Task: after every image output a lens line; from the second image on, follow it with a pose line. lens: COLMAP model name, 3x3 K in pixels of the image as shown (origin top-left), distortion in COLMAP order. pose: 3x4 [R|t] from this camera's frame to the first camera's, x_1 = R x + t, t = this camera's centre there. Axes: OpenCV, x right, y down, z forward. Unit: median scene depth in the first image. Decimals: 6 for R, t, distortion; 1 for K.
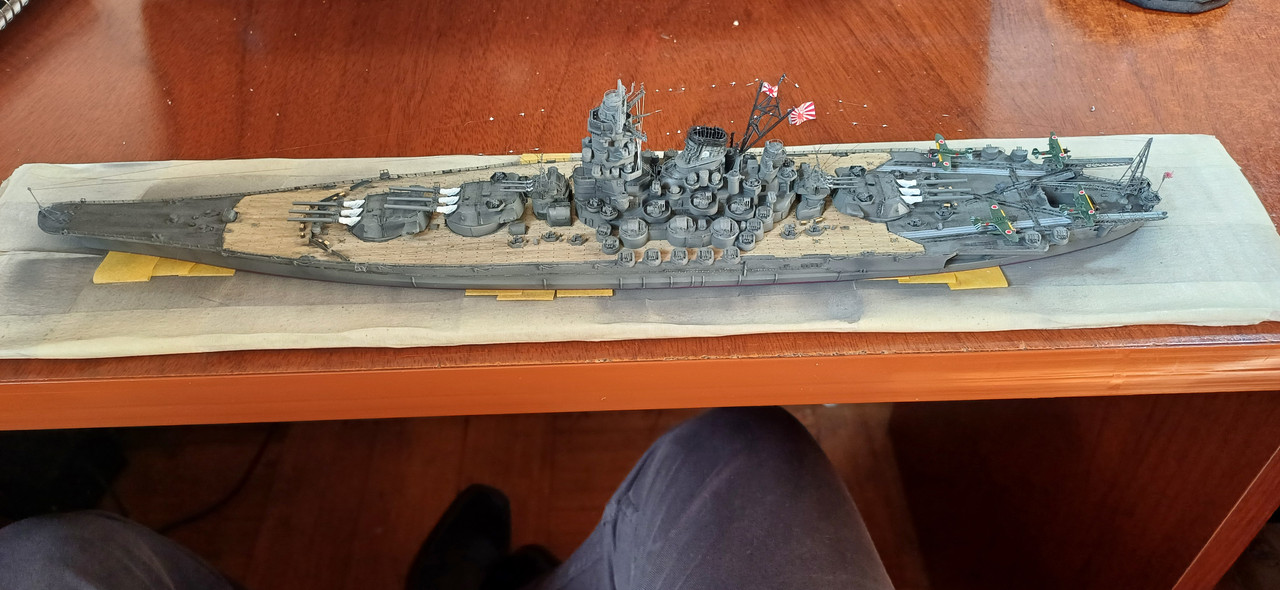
lens RADIAL K [[1078.0, 0, 640.0], [0, 1078.0, 295.0], [0, 0, 1]] dist [0.075468, -0.160162]
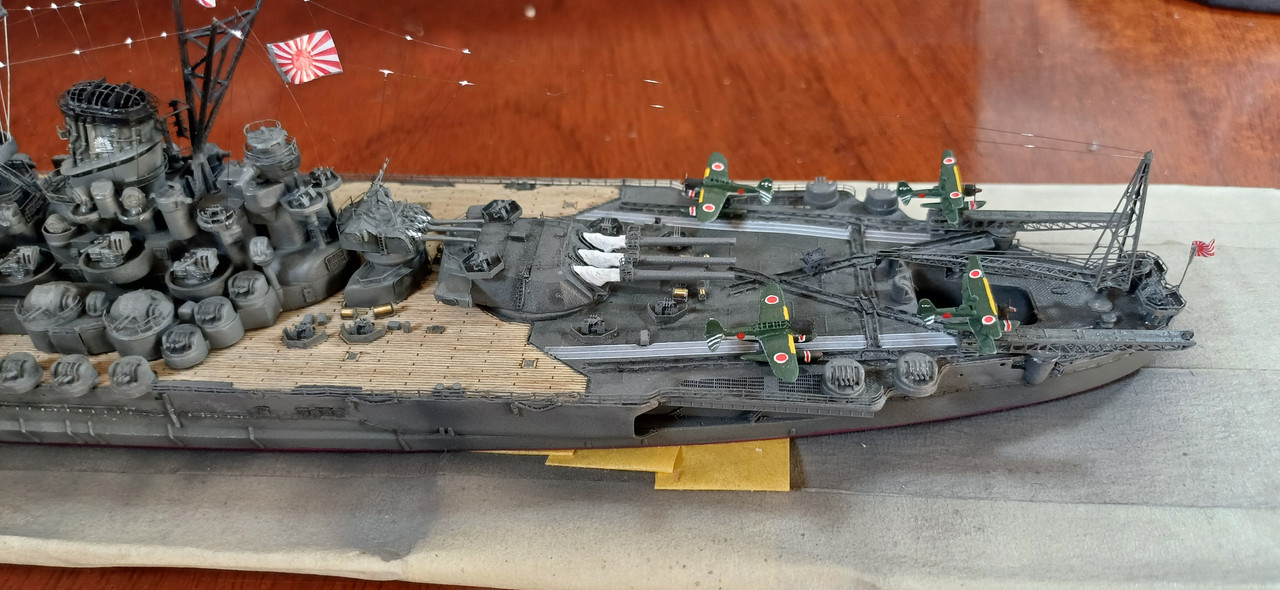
lens RADIAL K [[1078.0, 0, 640.0], [0, 1078.0, 295.0], [0, 0, 1]] dist [0.075468, -0.160162]
pose [[0.993359, 0.048036, -0.104545, 0.314856], [-0.059614, 0.992075, -0.110601, -0.032159], [0.098403, 0.116098, 0.988351, 0.565570]]
